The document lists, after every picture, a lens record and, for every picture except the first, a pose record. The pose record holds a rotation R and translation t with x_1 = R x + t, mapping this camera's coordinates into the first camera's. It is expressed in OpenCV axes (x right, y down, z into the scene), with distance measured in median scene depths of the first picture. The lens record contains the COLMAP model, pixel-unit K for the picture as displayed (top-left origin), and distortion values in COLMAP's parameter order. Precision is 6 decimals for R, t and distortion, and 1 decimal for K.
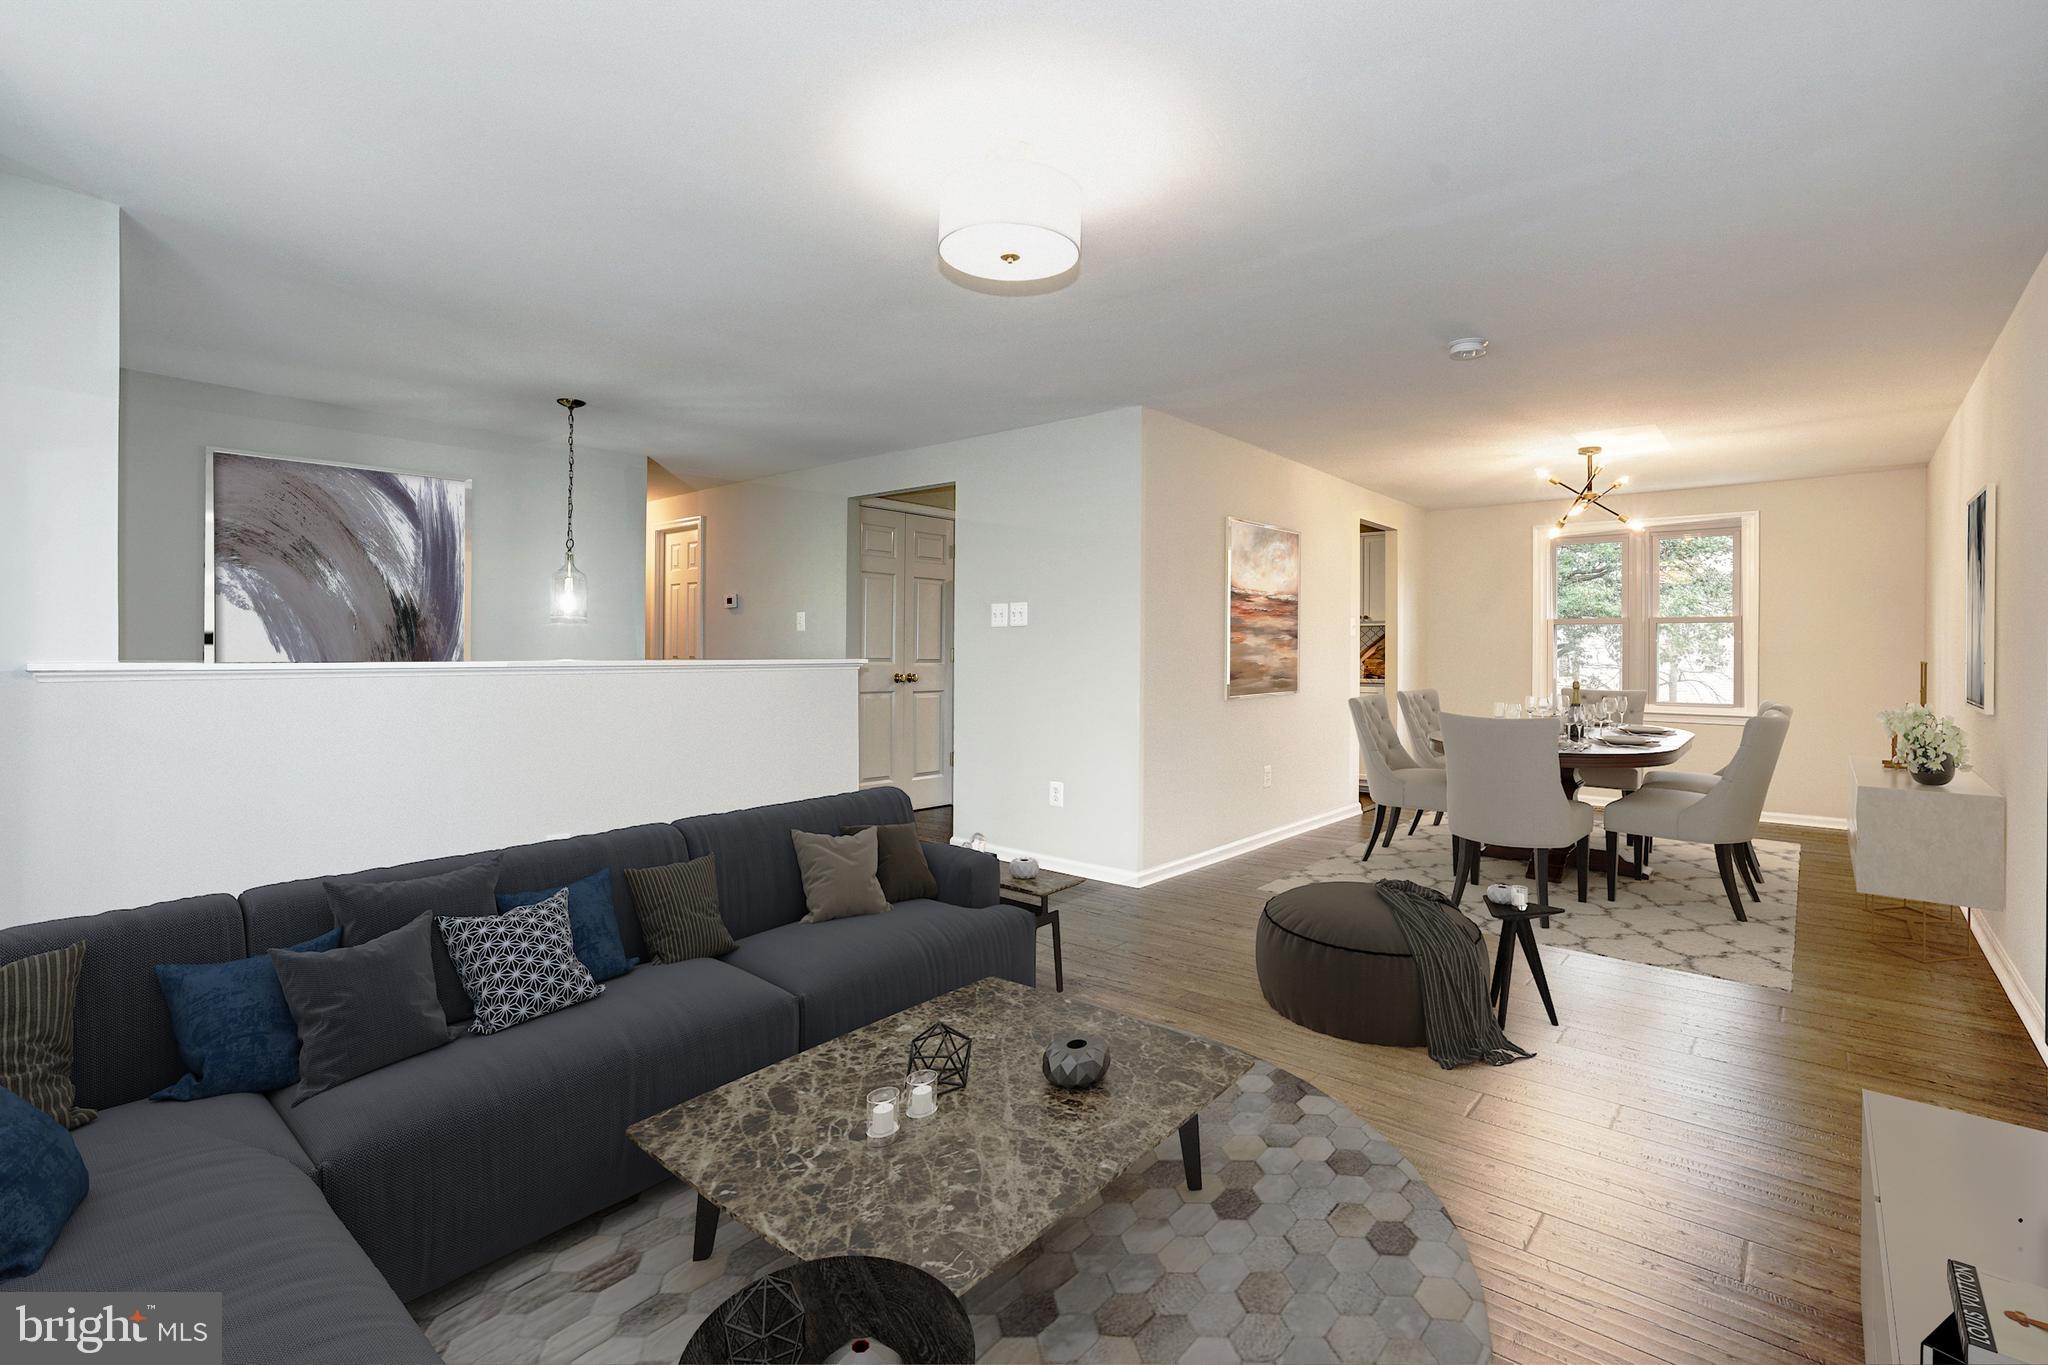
lens RADIAL K [[968.8, 0, 981.2], [0, 968.8, 673.1], [0, 0, 1]] dist [0.002737, -0.000069]
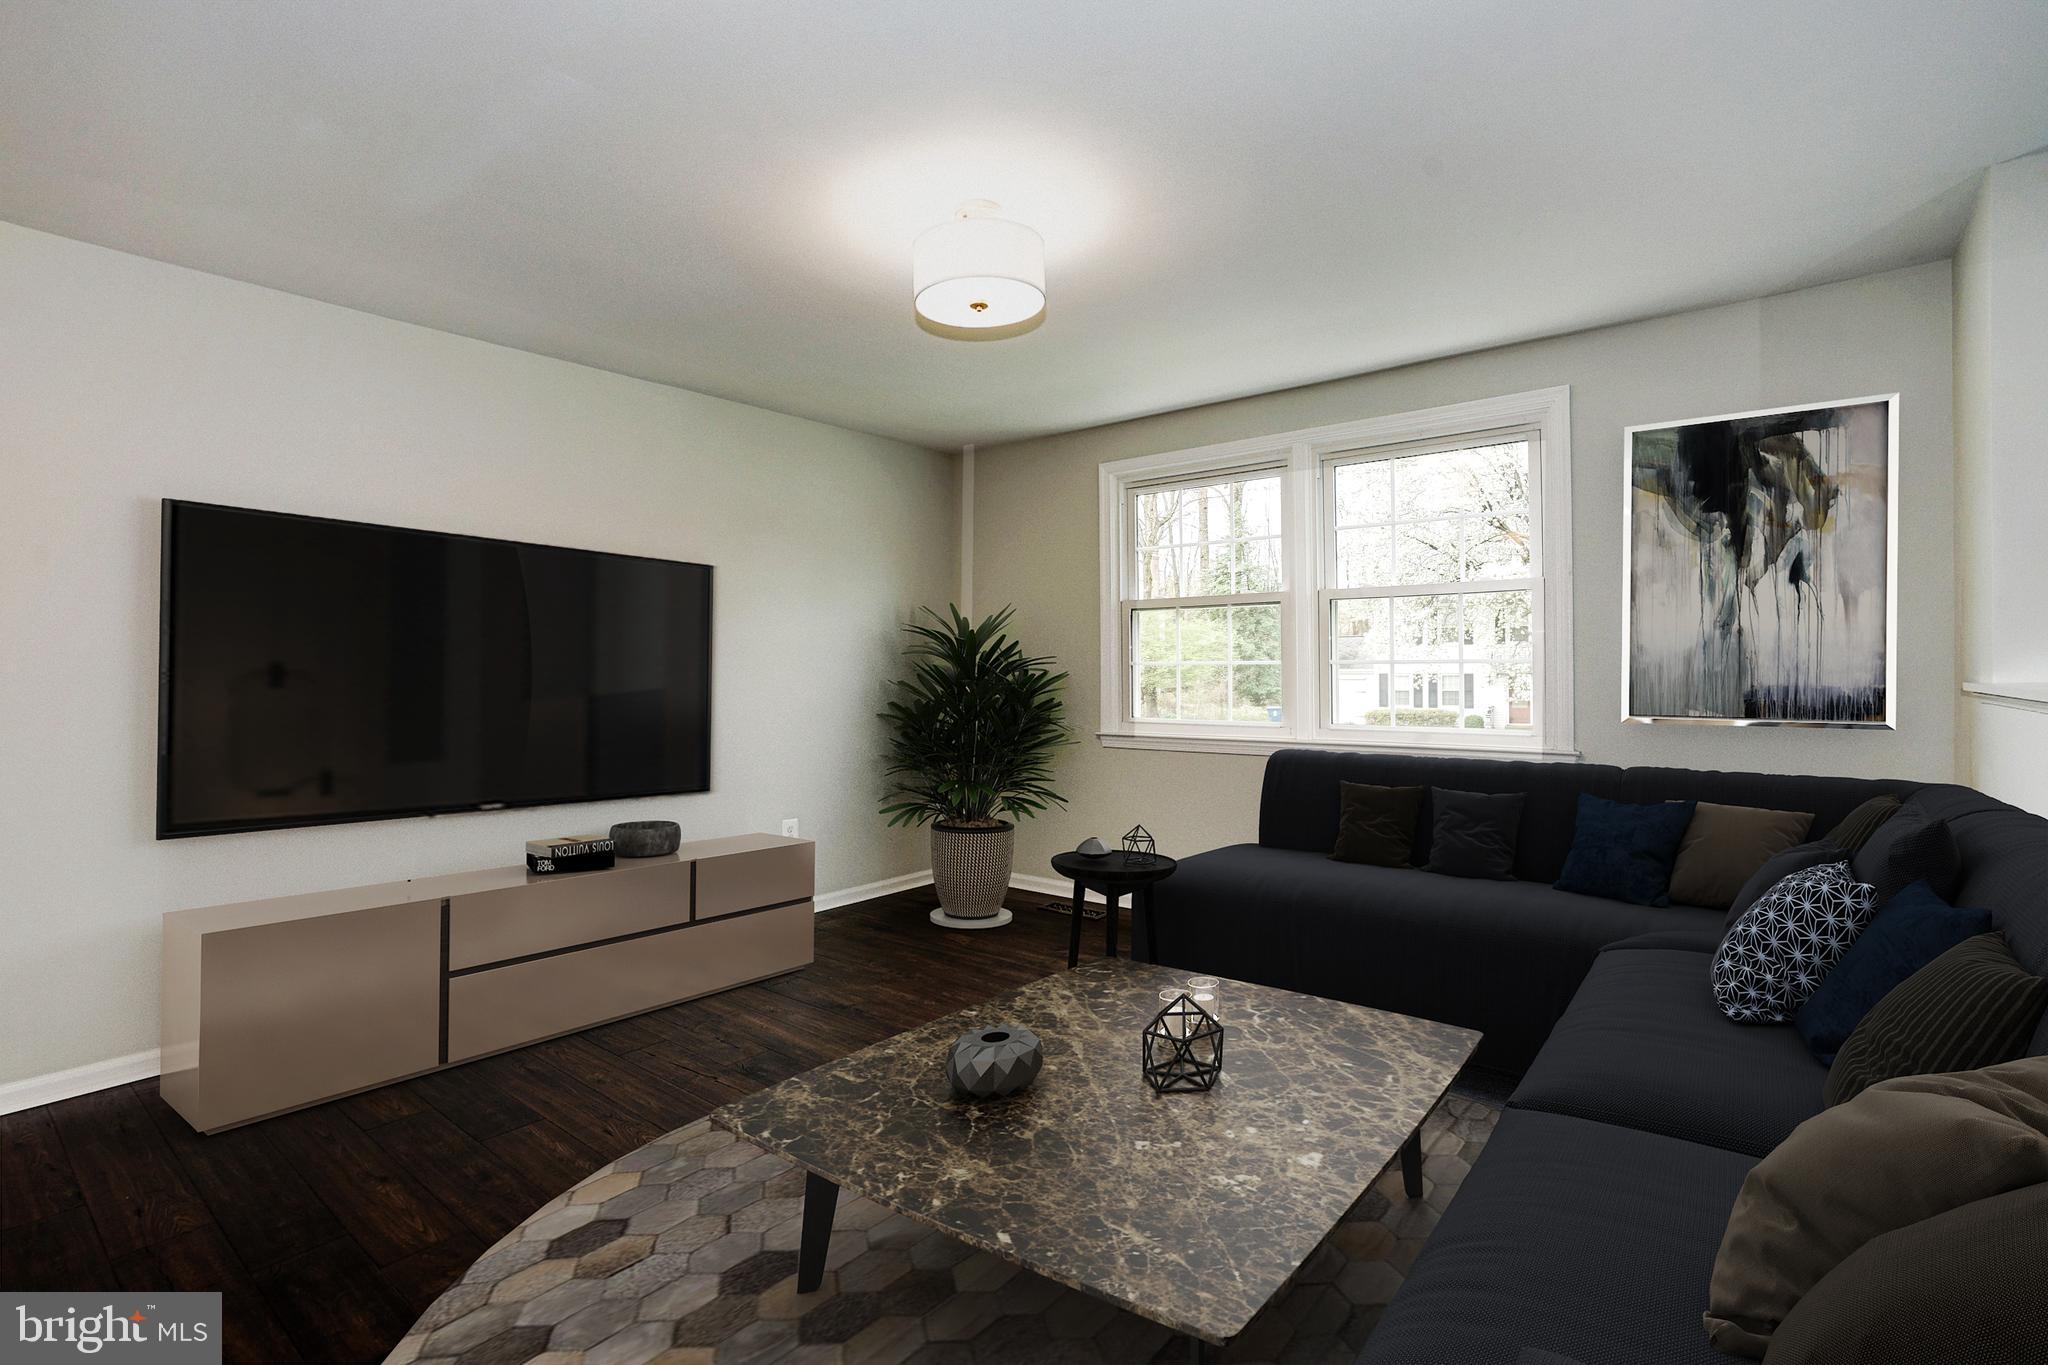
lens RADIAL K [[968.8, 0, 981.2], [0, 968.8, 673.1], [0, 0, 1]] dist [0.002737, -0.000069]
pose [[-0.998410, -0.017426, -0.053611, 0.151715], [-0.018823, 0.999494, 0.025659, 0.099646], [0.053136, 0.026628, -0.998232, 1.700945]]
